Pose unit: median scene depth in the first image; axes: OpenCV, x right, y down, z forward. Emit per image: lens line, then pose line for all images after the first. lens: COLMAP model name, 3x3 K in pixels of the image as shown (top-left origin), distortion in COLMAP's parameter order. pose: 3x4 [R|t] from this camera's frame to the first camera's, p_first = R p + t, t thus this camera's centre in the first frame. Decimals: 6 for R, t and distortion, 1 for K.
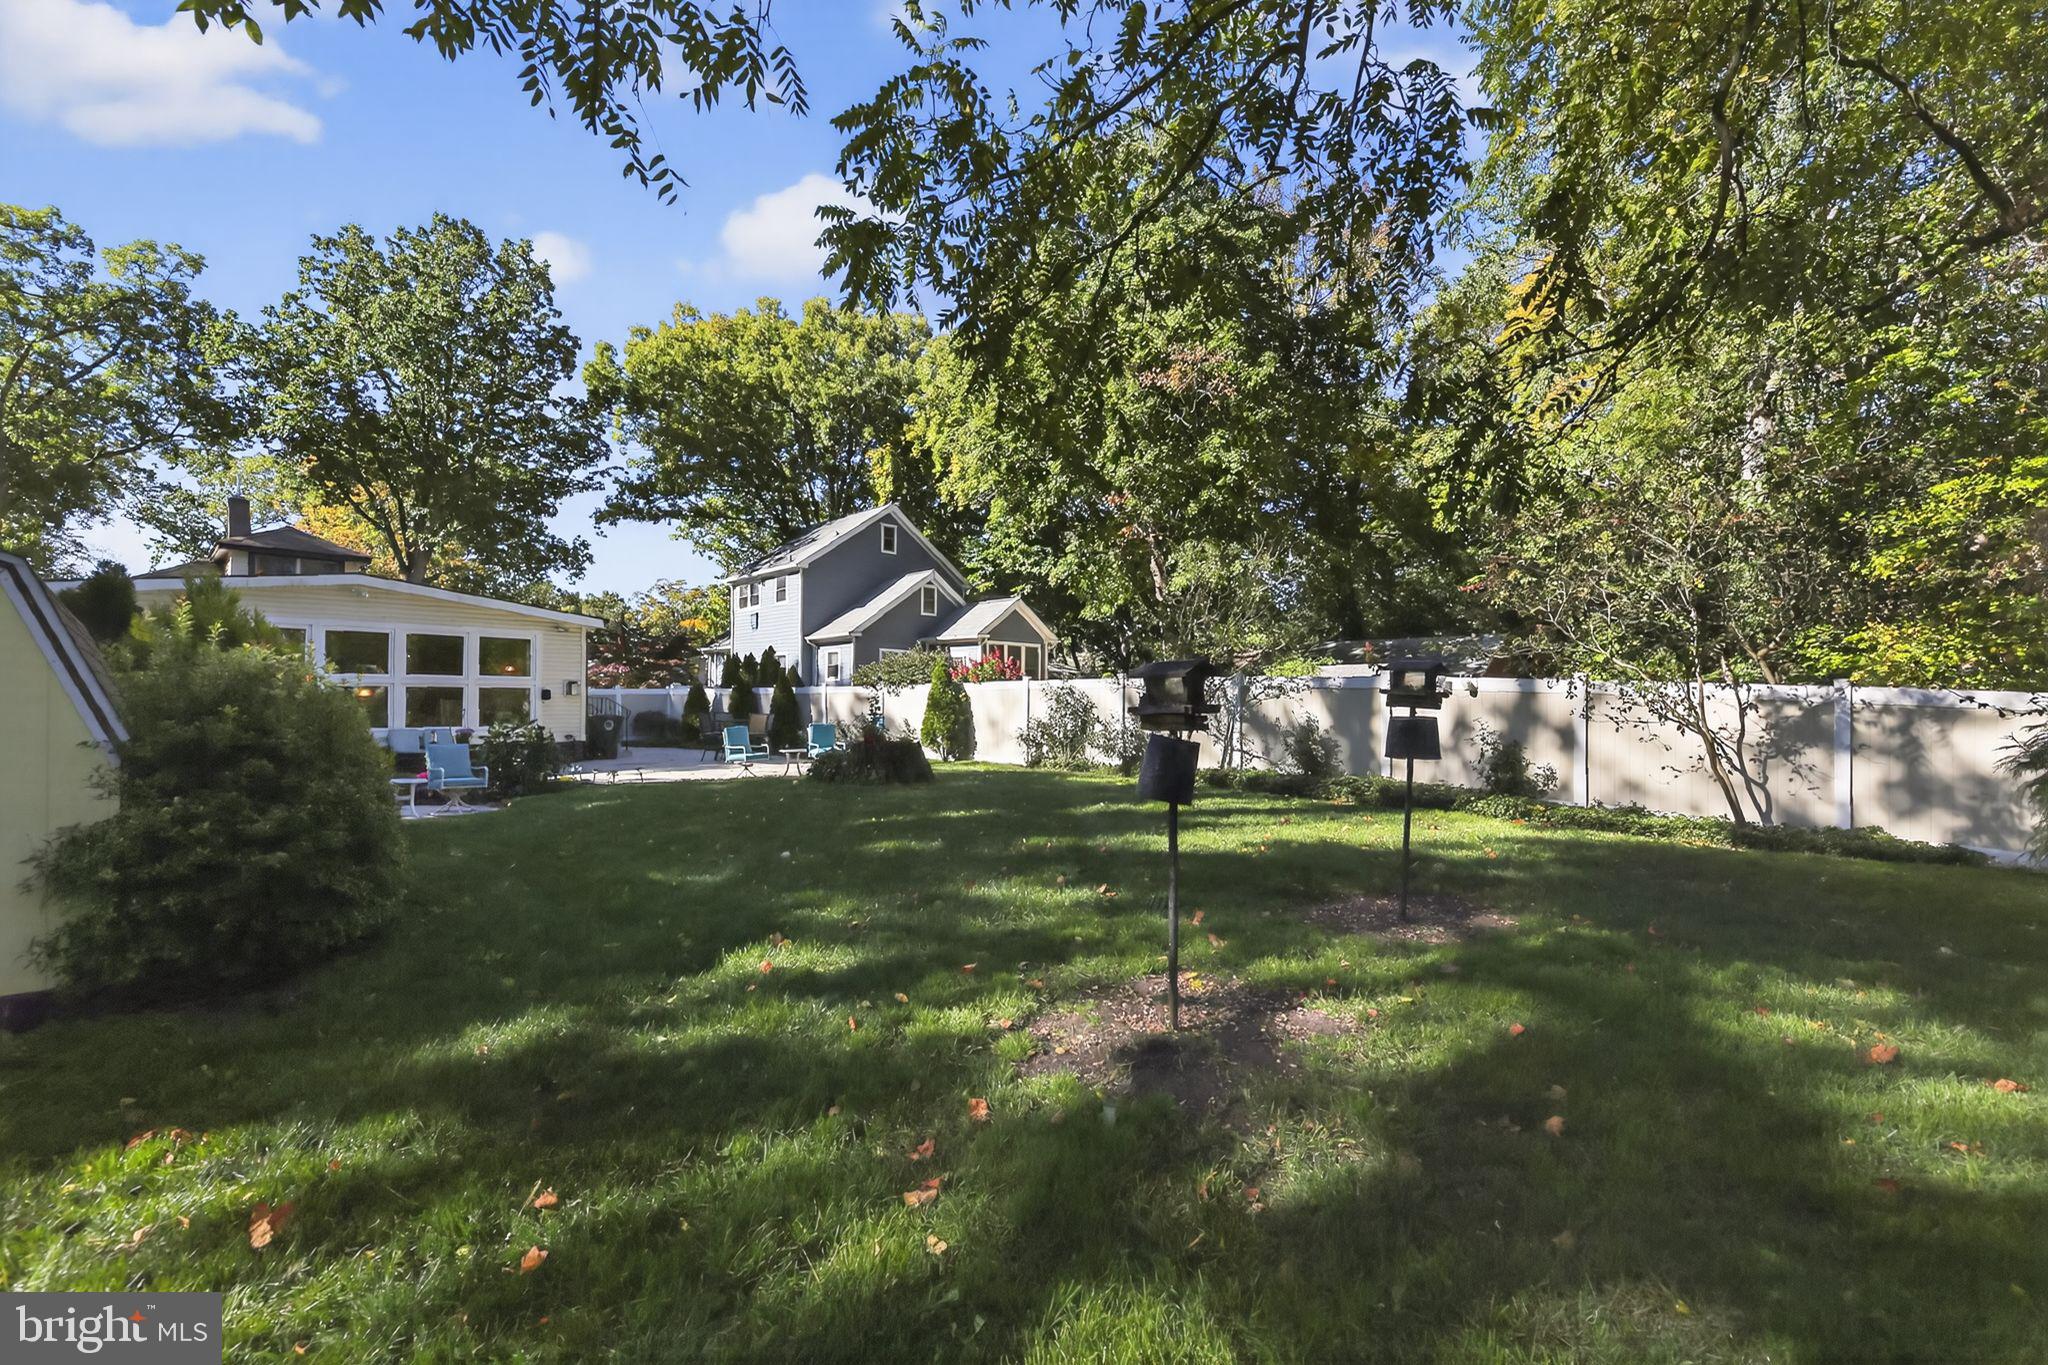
lens RADIAL K [[835.6, 0, 1016.4], [0, 835.6, 693.9], [0, 0, 1]] dist [-0.001866, -0.000859]
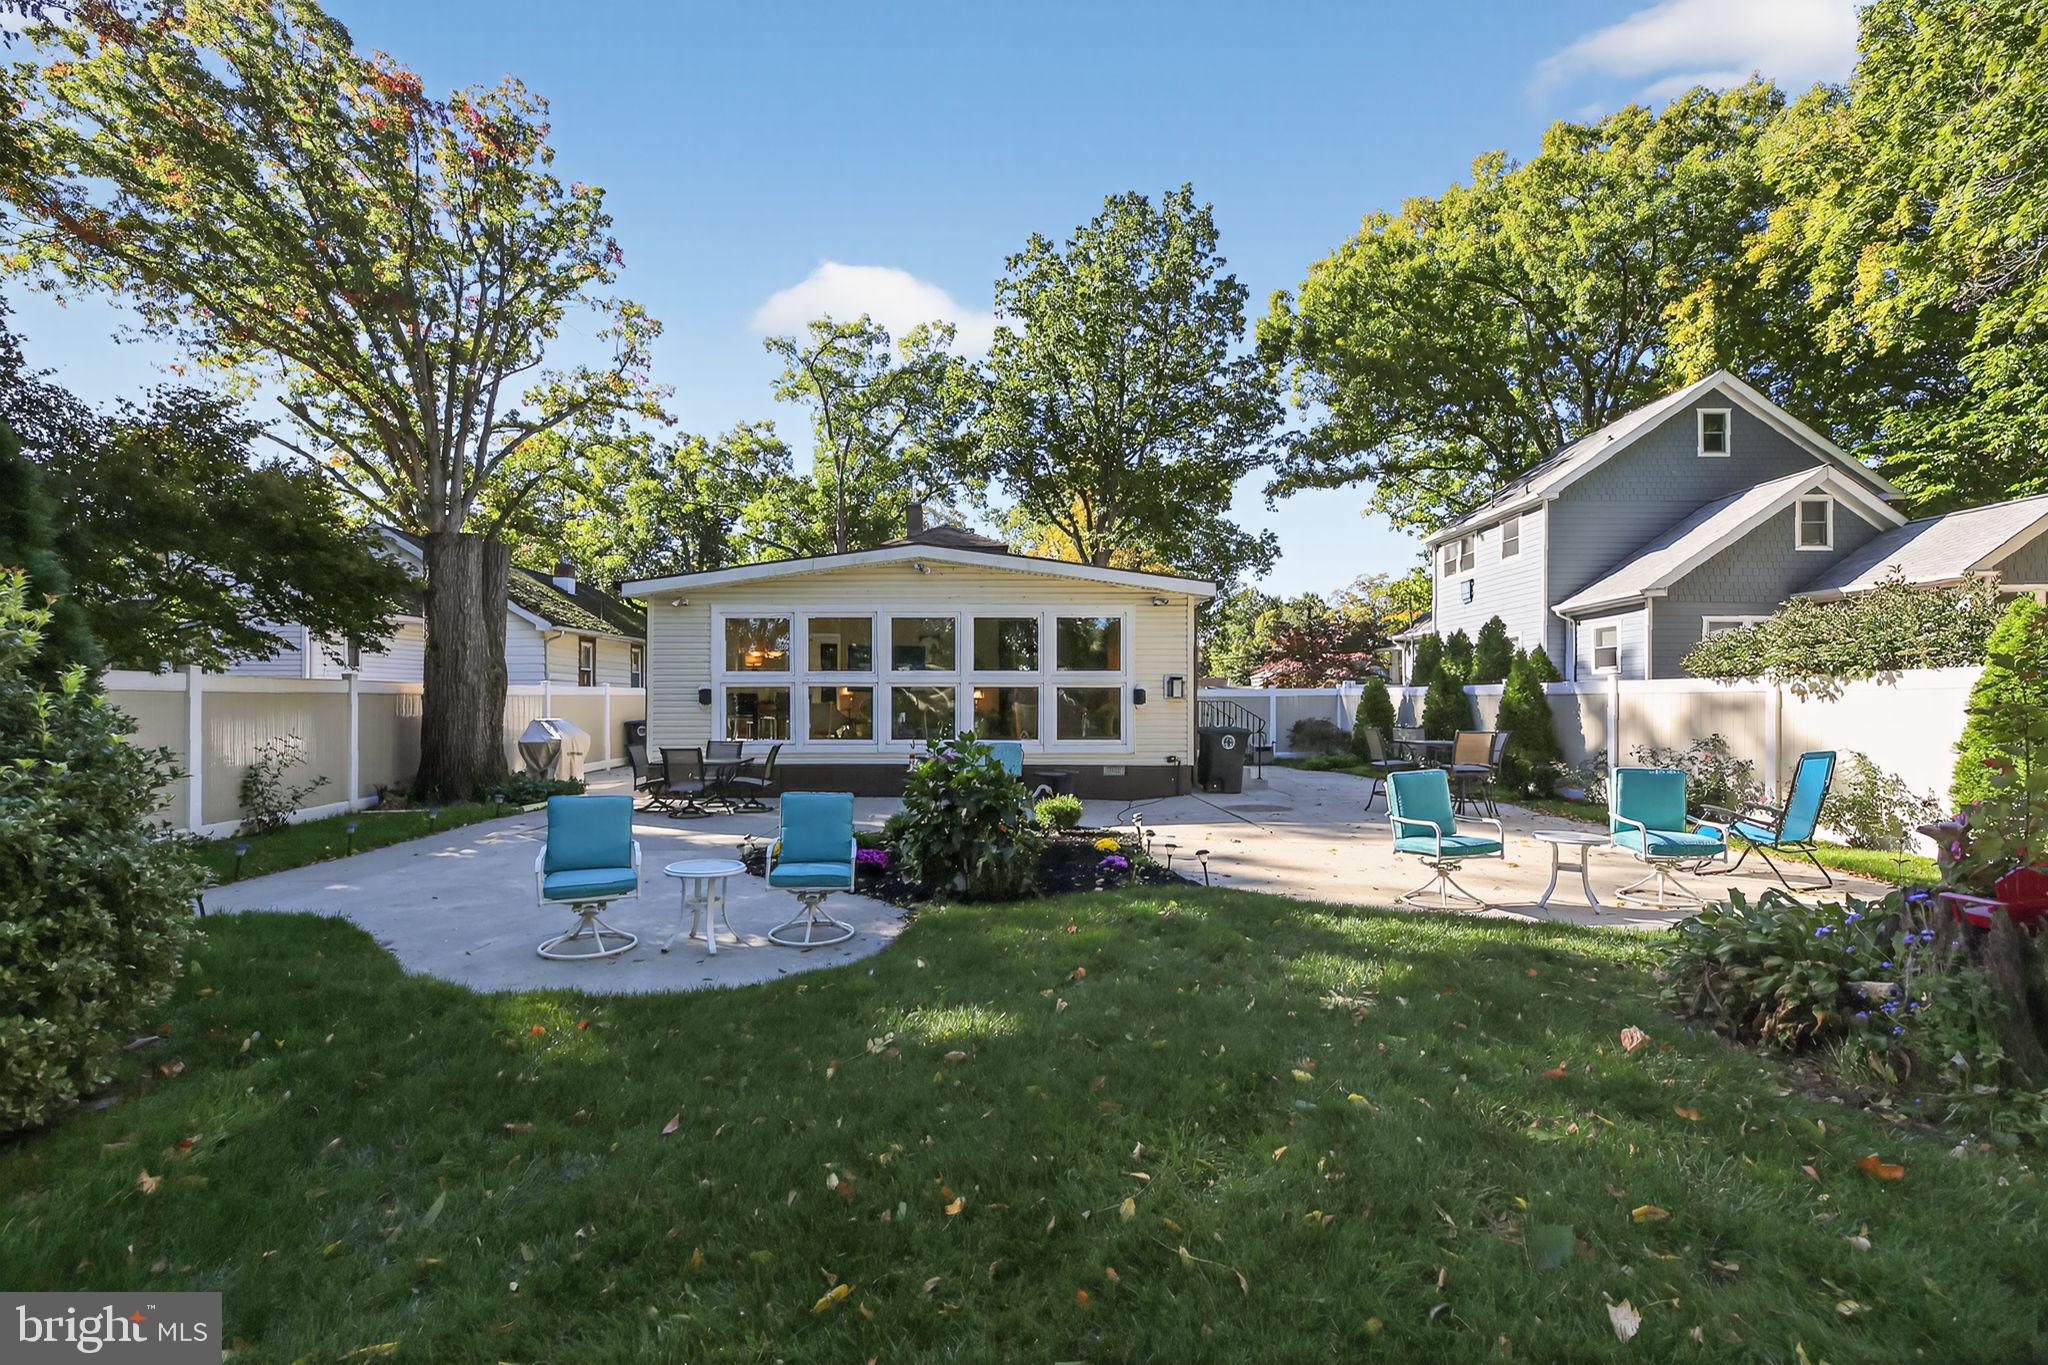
lens RADIAL K [[835.6, 0, 1013.8], [0, 835.6, 696.7], [0, 0, 1]] dist [-0.001866, -0.000859]
pose [[0.694153, -0.002211, -0.719824, -0.070520], [0.001905, 0.999997, -0.001235, 0.000705], [0.719825, -0.000514, 0.694155, 0.229758]]
